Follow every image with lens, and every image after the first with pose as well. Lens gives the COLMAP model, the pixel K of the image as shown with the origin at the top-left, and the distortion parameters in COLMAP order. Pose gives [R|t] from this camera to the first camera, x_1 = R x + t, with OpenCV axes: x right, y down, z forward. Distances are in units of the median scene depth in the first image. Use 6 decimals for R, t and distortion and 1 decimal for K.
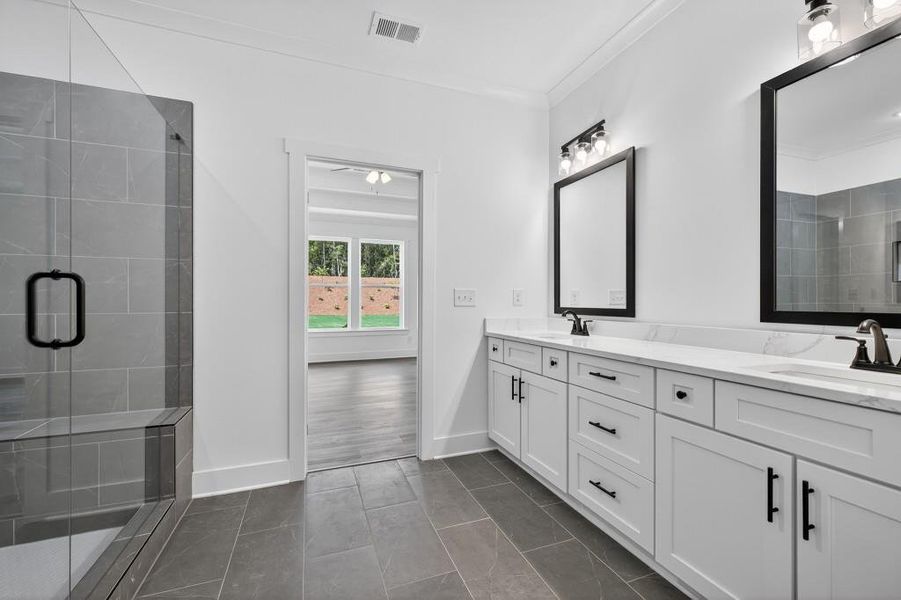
lens RADIAL K [[370.1, 0, 445.5], [0, 370.1, 301.2], [0, 0, 1]] dist [0.000002, 0.000077]
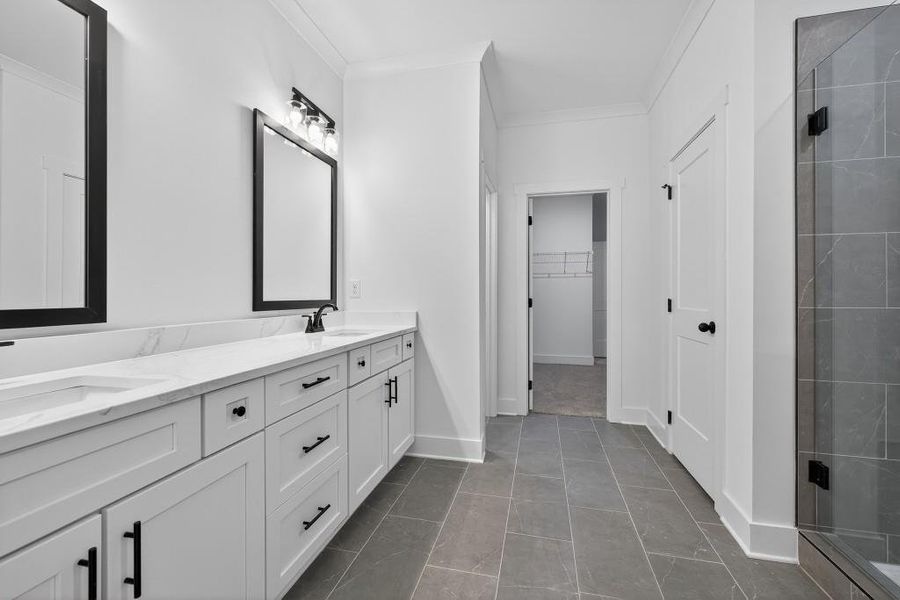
lens RADIAL K [[368.0, 0, 449.2], [0, 368.0, 295.7], [0, 0, 1]] dist [0.000170, -0.000010]
pose [[-0.830923, 0.004823, 0.556367, -0.249842], [0.004809, 0.999987, -0.001487, 0.009639], [-0.556367, 0.001440, -0.830935, 1.295732]]
